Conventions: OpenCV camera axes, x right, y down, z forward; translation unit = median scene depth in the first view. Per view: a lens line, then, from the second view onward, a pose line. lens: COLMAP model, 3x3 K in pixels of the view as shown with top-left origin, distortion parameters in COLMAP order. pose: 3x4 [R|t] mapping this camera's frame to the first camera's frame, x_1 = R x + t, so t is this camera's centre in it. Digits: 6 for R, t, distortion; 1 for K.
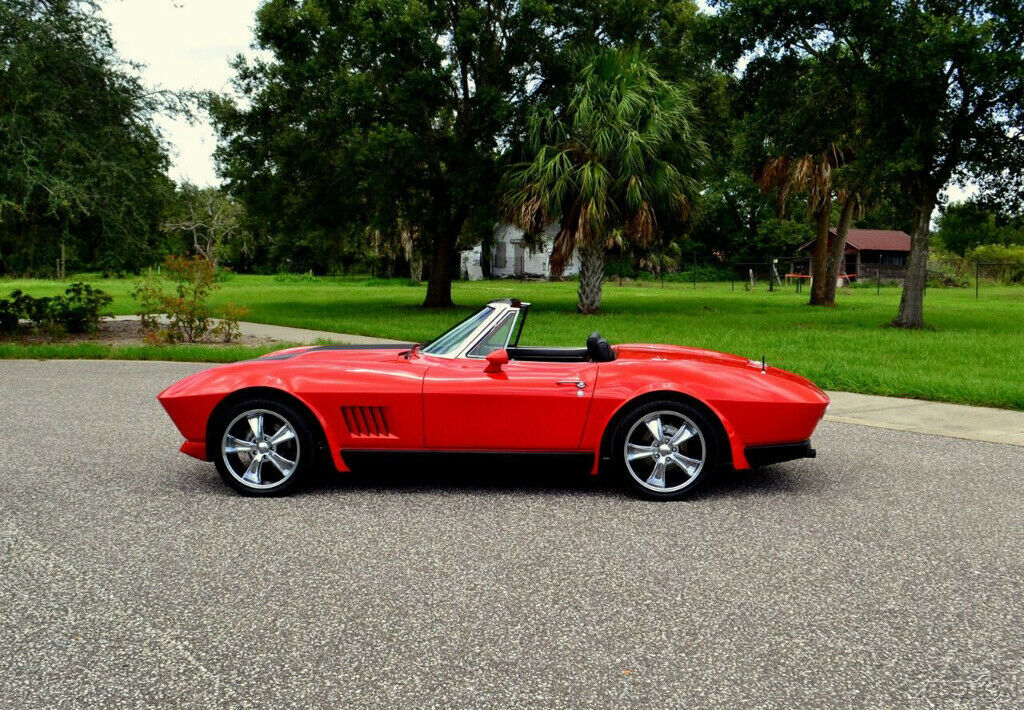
lens RADIAL K [[1284.5, 0, 551.1], [0, 1284.5, 350.5], [0, 0, 1]] dist [-0.073167, 0.000000]
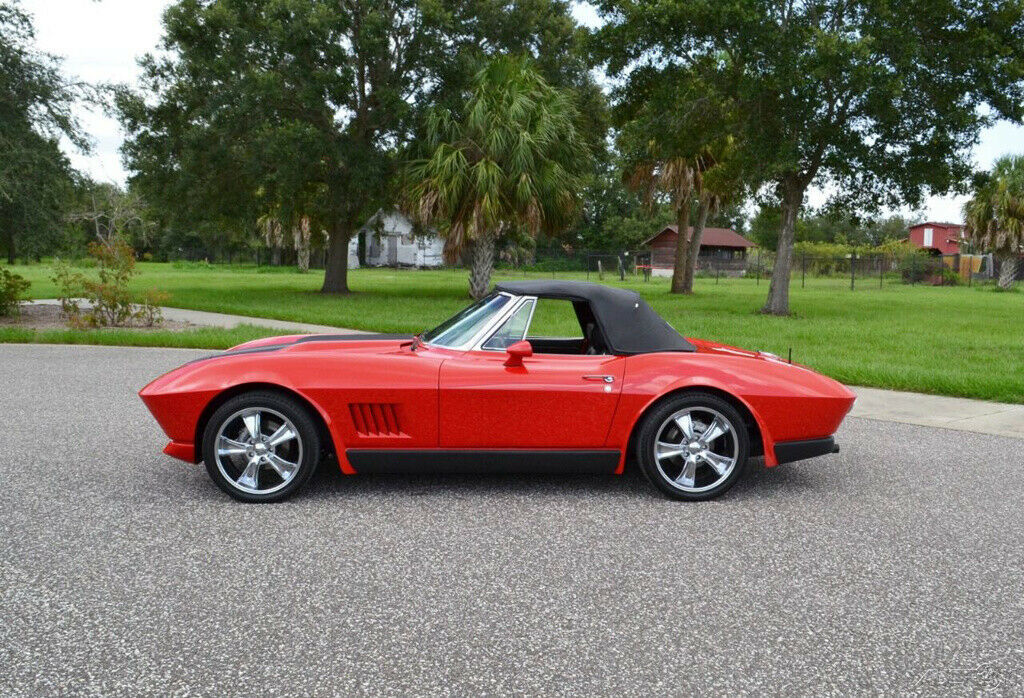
lens RADIAL K [[1101.6, 0, 532.3], [0, 1101.6, 377.8], [0, 0, 1]] dist [-0.086353, 0.000000]
pose [[0.992614, -0.002164, 0.121299, -0.046294], [-0.003051, 0.999080, 0.042788, -0.003082], [-0.121280, -0.042842, 0.991693, 0.074953]]
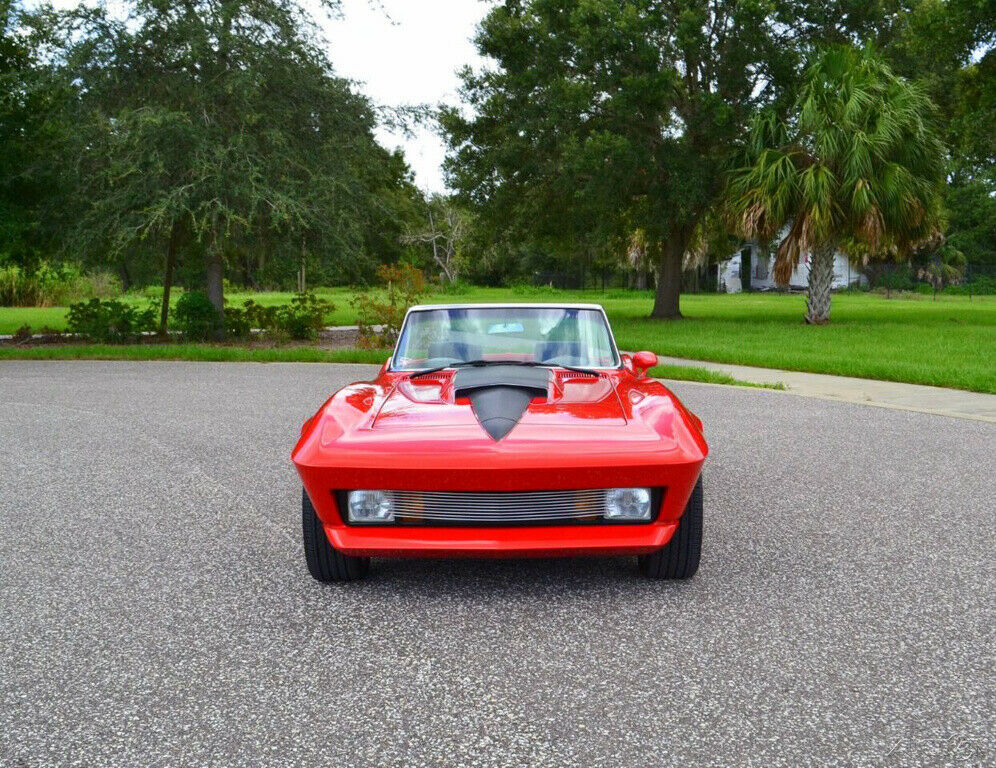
lens RADIAL K [[1449.3, 0, 488.7], [0, 1449.3, 387.9], [0, 0, 1]] dist [-0.064185, 0.000000]
pose [[0.967749, 0.012207, -0.251621, 0.075068], [-0.010253, 0.999906, 0.009076, 0.012760], [0.251708, -0.006203, 0.967783, -0.113249]]
